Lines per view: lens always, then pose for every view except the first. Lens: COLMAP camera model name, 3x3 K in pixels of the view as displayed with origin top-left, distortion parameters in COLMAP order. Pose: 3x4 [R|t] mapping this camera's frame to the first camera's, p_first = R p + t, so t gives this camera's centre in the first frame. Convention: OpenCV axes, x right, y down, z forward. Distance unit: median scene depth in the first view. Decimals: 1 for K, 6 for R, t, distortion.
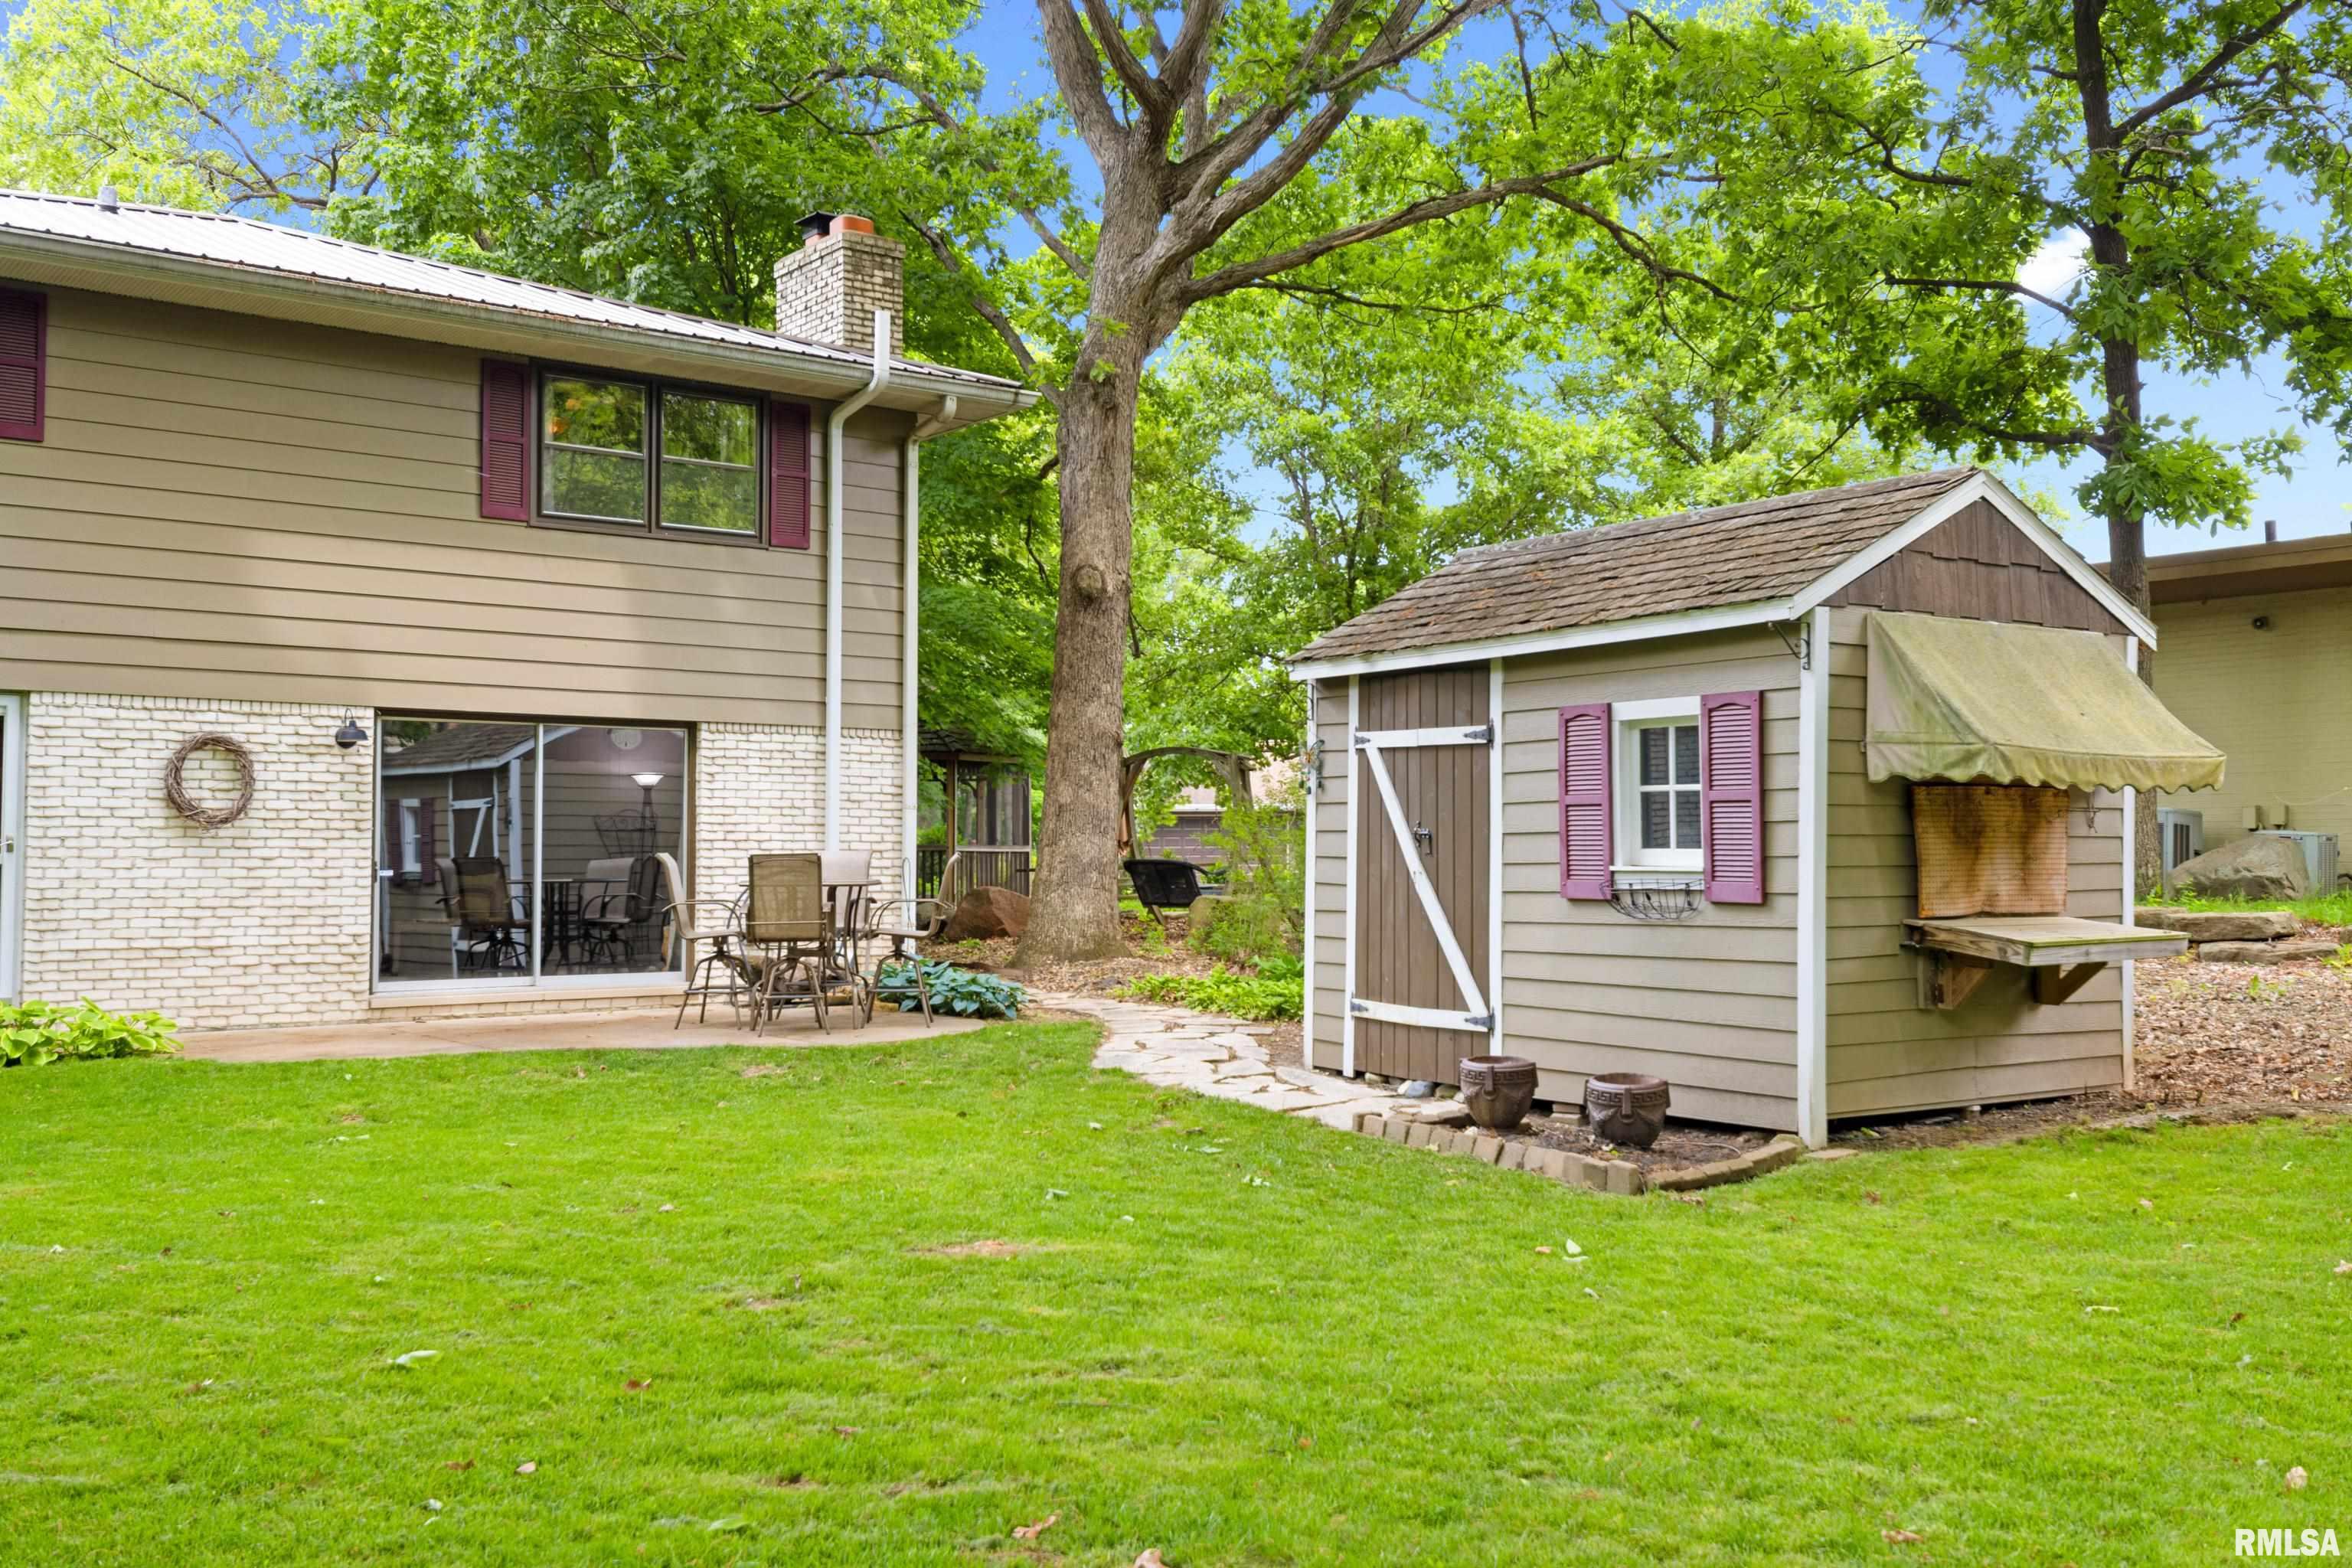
lens RADIAL K [[2181.8, 0, 1176.0], [0, 2181.8, 784.0], [0, 0, 1]] dist [0.004950, 0.000565]
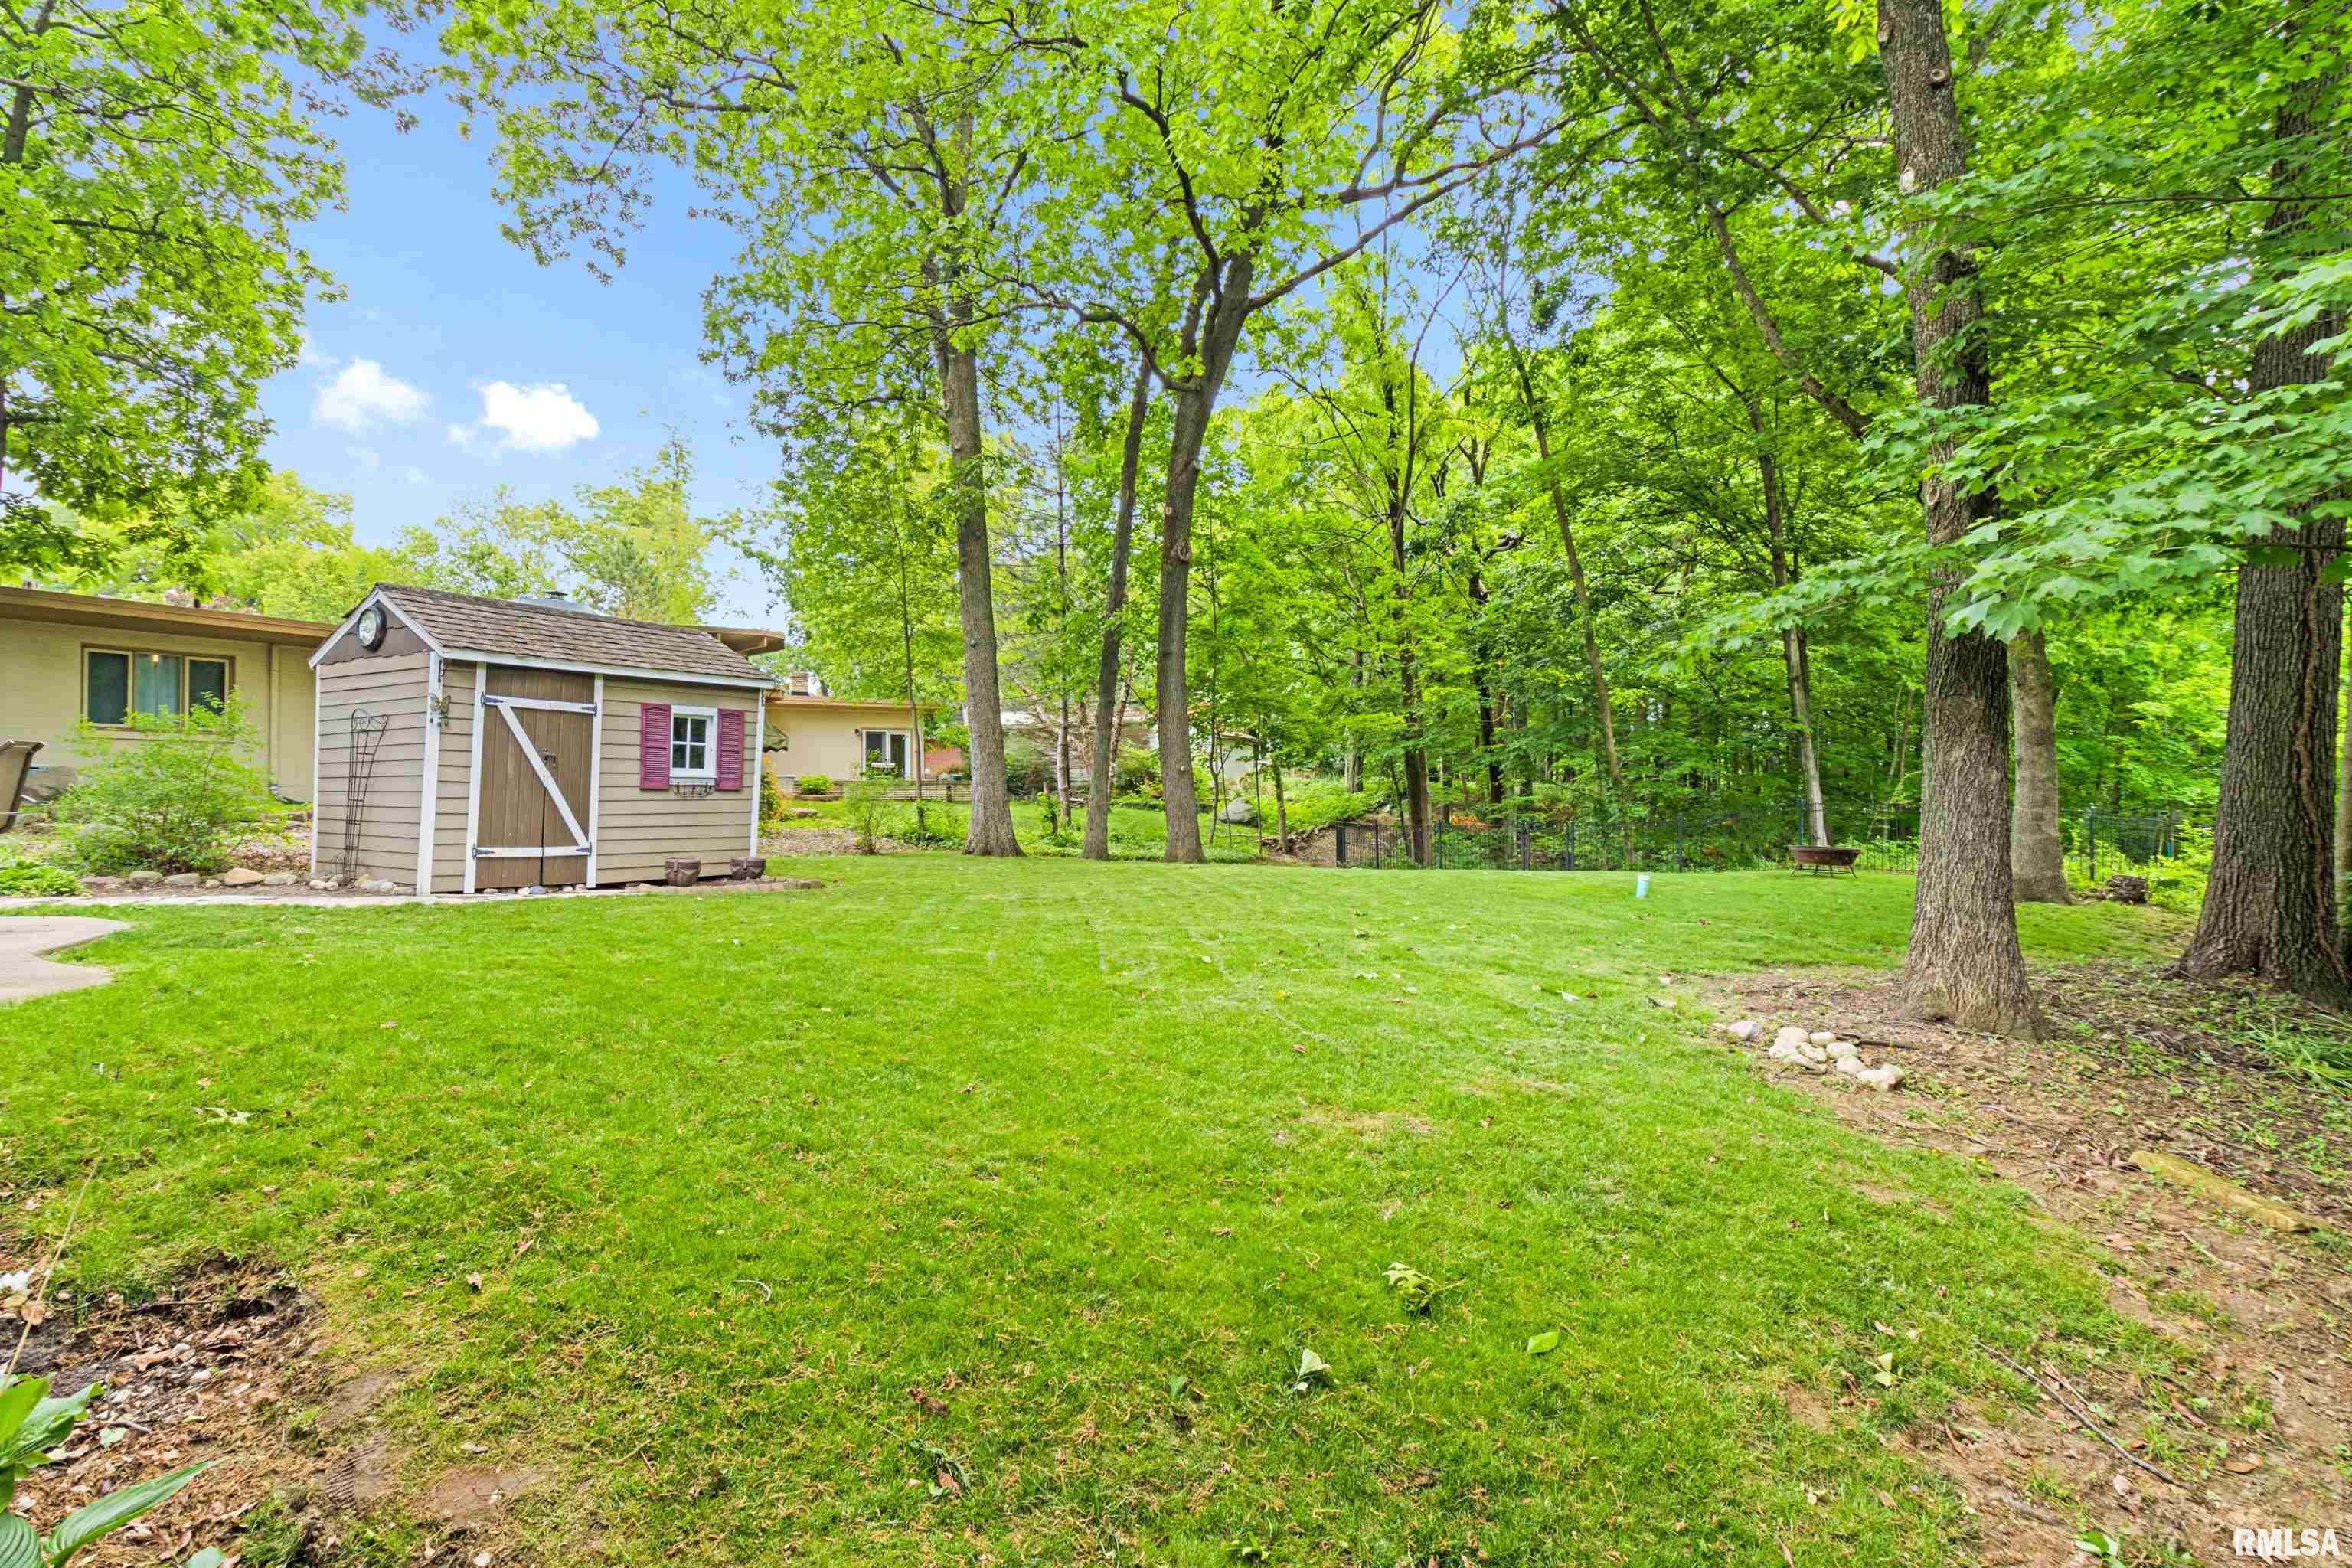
lens RADIAL K [[1119.5, 0, 1176.0], [0, 1119.5, 784.0], [0, 0, 1]] dist [0.002749, -0.014604]
pose [[-0.394934, 0.013264, 0.918614, -1.040646], [-0.032467, 0.999070, -0.028384, 0.059384], [-0.918136, -0.041034, -0.394136, 0.909324]]
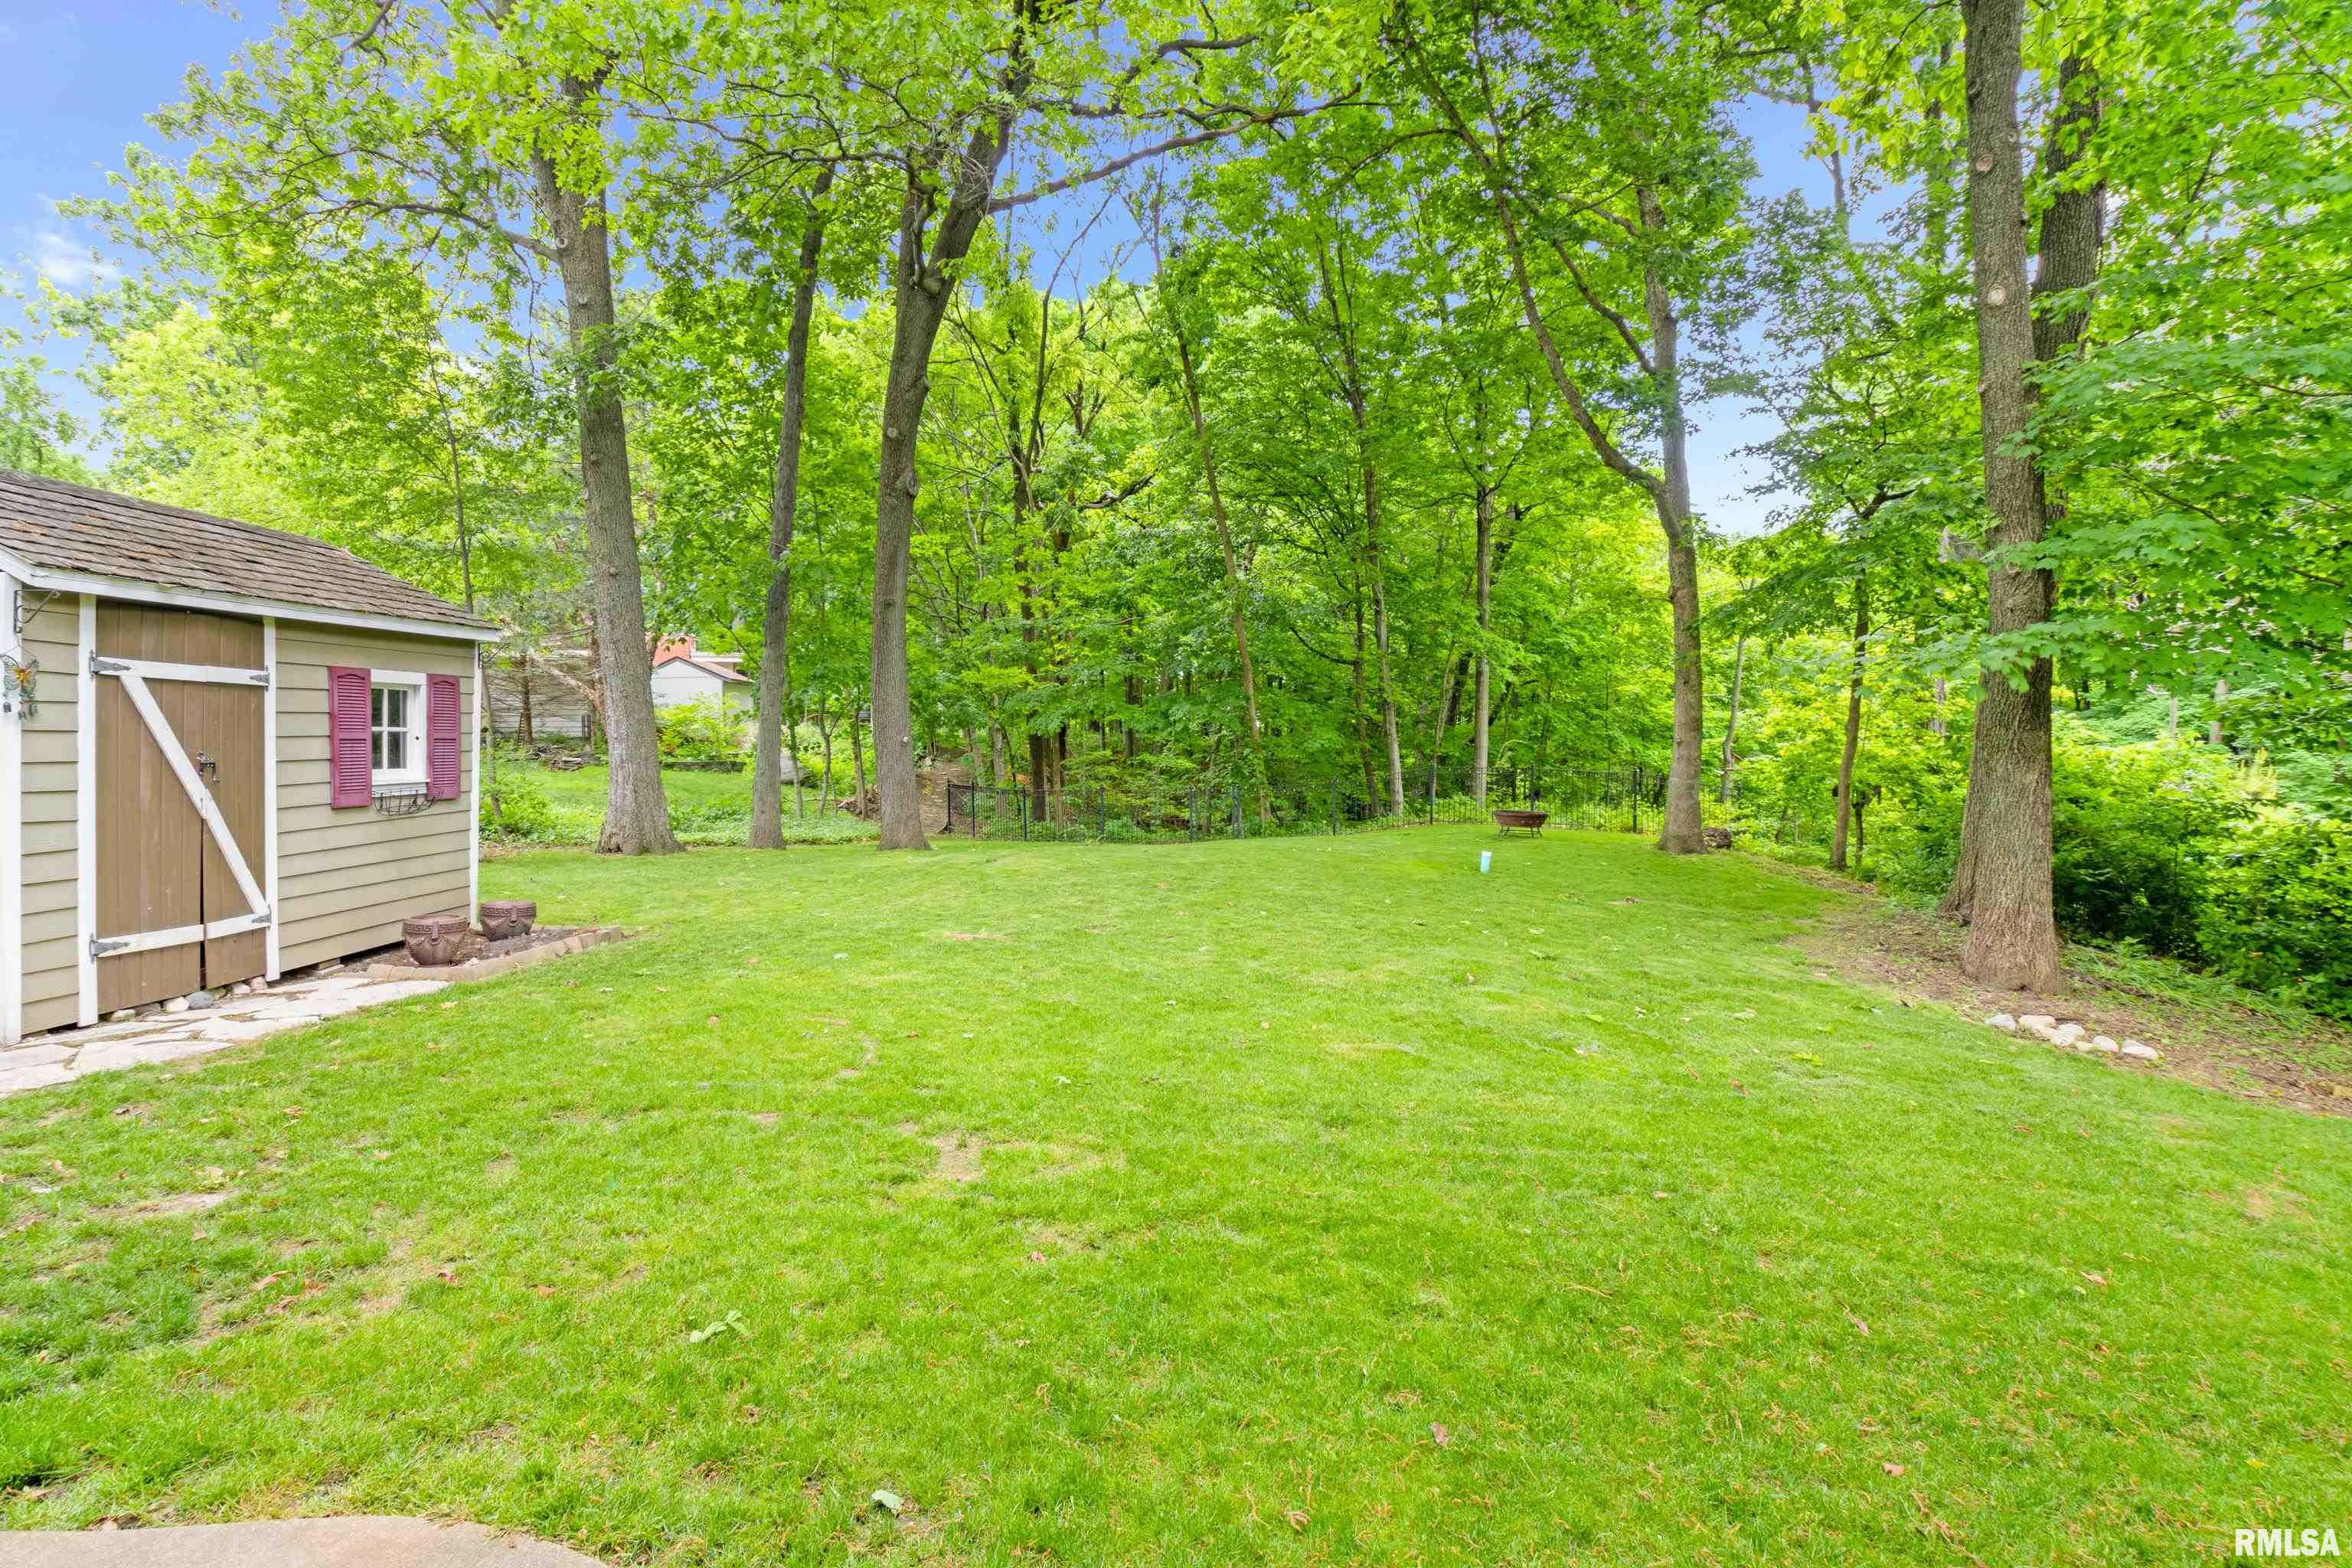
lens RADIAL K [[1119.5, 0, 1176.0], [0, 1119.5, 784.0], [0, 0, 1]] dist [0.002749, -0.014604]
pose [[-0.821677, -0.022552, 0.569507, -0.619446], [-0.016366, 0.999738, 0.015976, 0.017086], [-0.569718, 0.003807, -0.821831, 1.218770]]
